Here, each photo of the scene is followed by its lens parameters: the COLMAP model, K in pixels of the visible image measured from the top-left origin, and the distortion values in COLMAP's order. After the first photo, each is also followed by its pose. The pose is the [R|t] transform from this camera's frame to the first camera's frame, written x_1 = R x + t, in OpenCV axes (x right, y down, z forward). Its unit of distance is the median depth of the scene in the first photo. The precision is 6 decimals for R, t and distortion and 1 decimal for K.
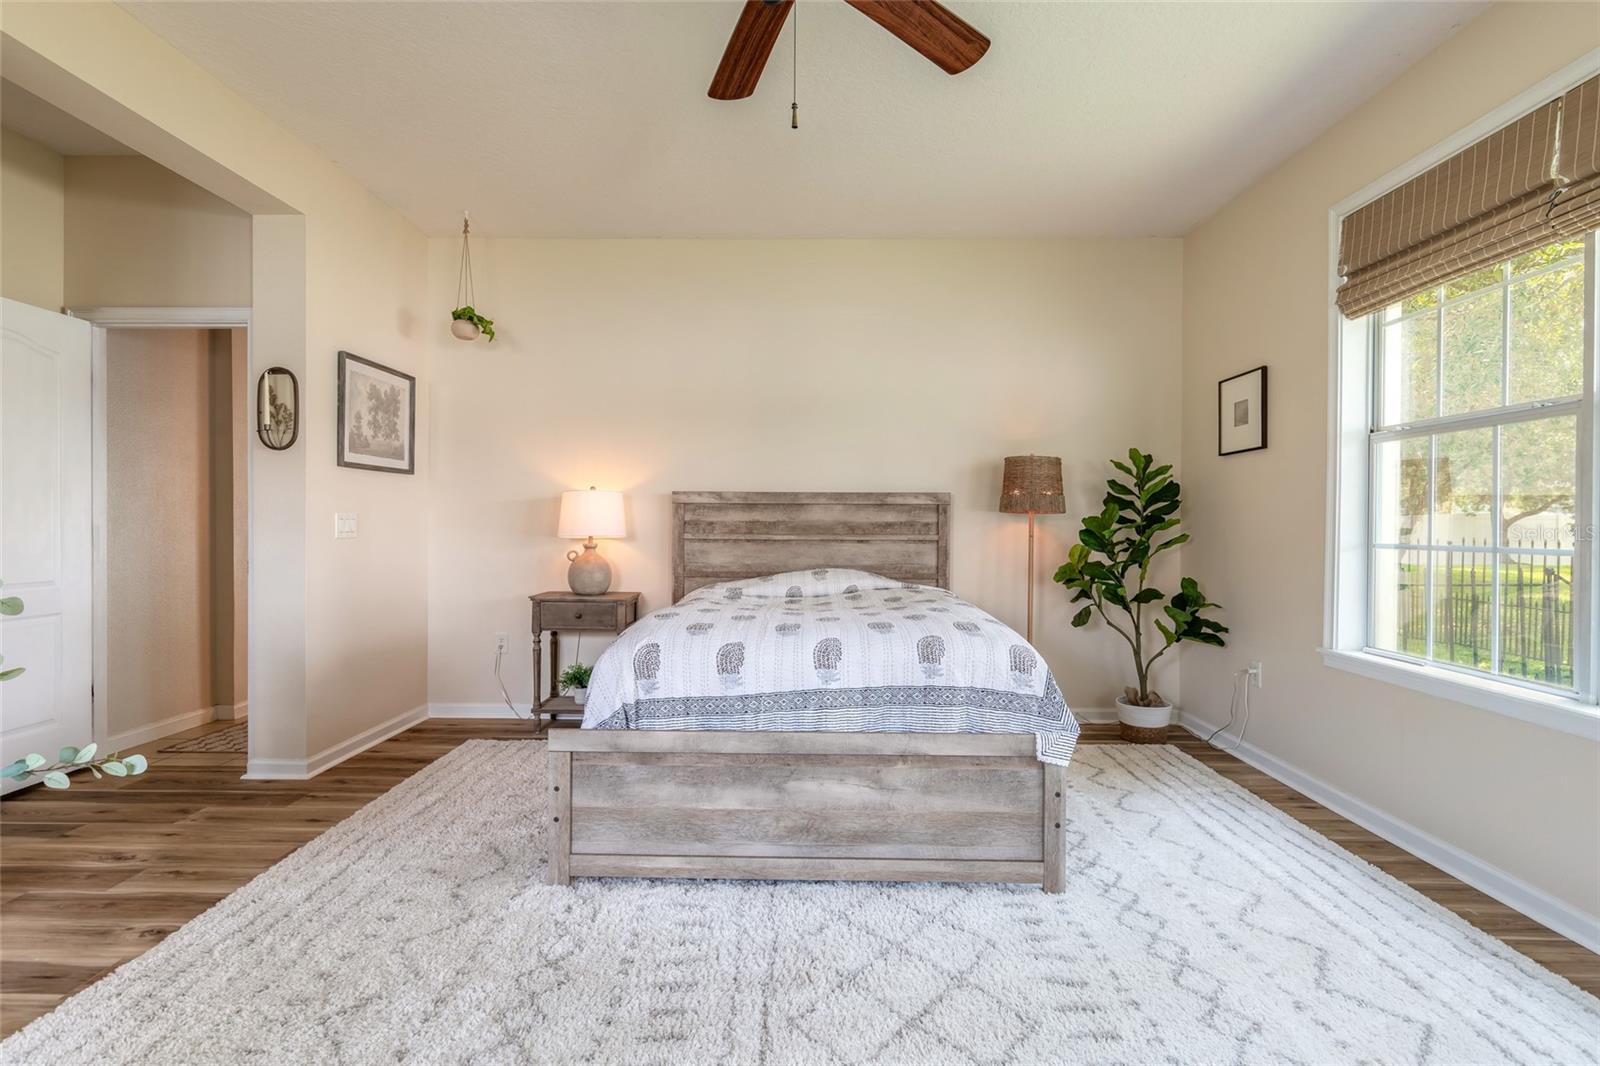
lens RADIAL K [[747.6, 0, 789.4], [0, 747.6, 531.8], [0, 0, 1]] dist [-0.008441, -0.000417]
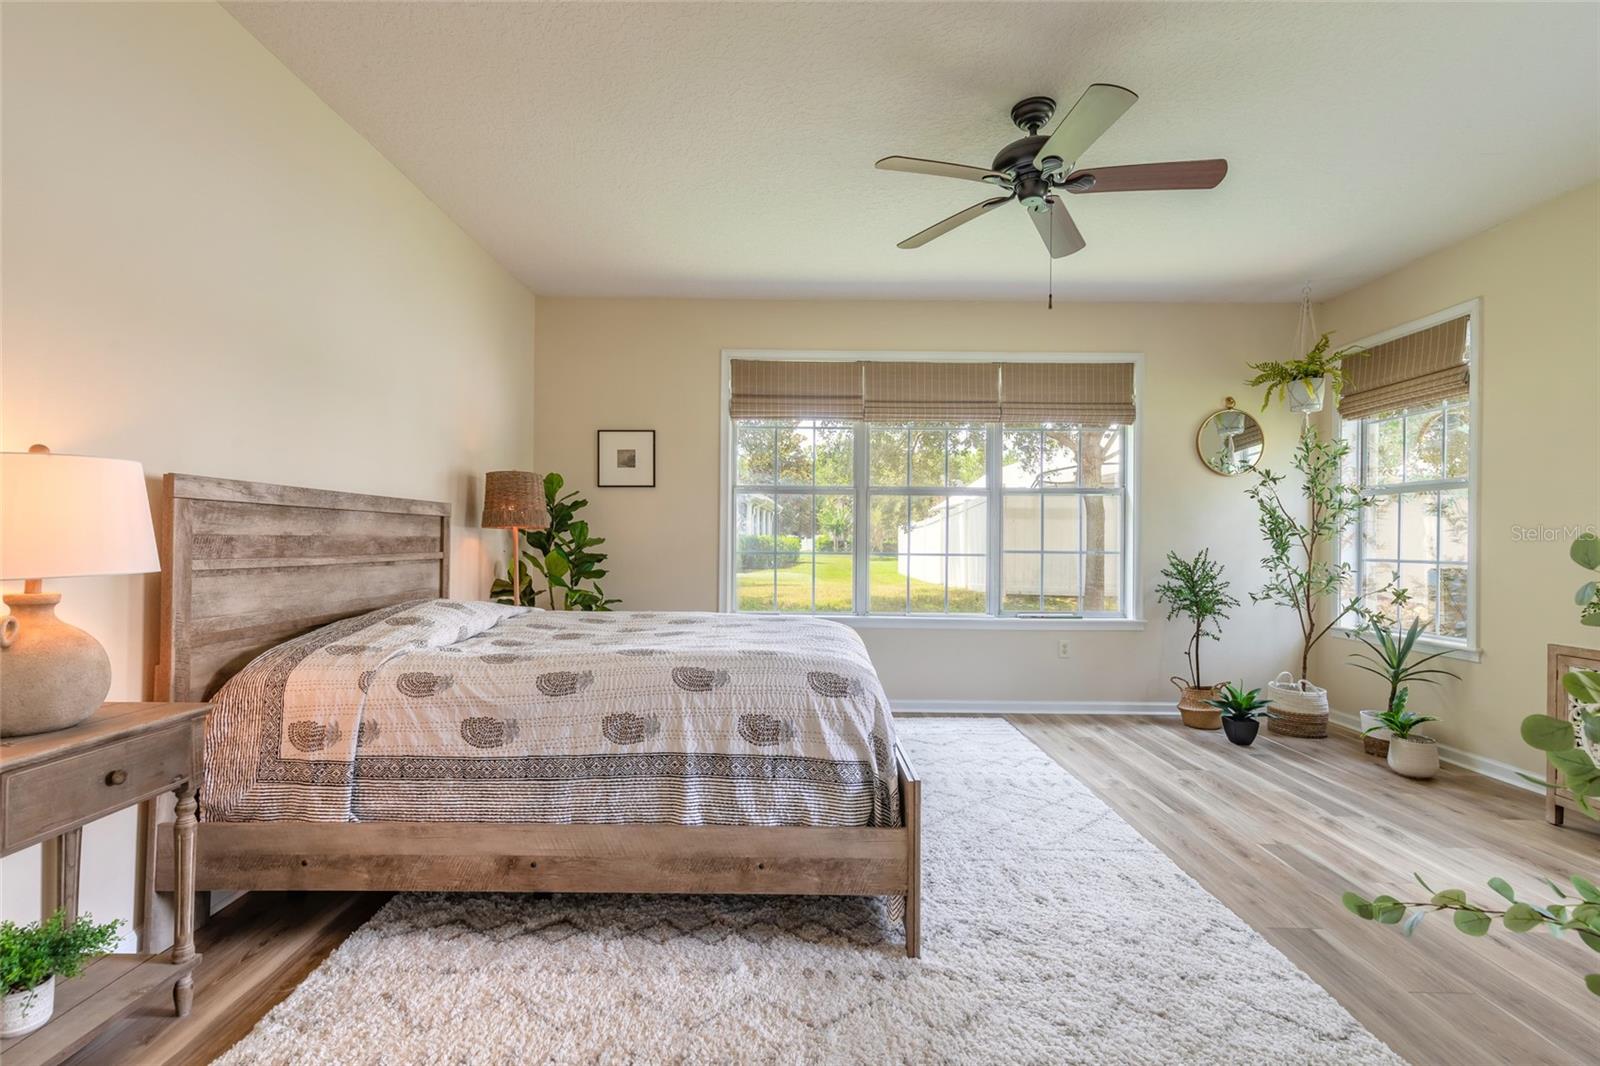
lens RADIAL K [[730.2, 0, 791.3], [0, 730.2, 539.2], [0, 0, 1]] dist [0.007765, -0.001643]
pose [[-0.009065, -0.002951, 0.999955, -0.632762], [0.000549, 0.999995, 0.002956, -0.012901], [-0.999959, 0.000576, -0.009063, 0.607946]]
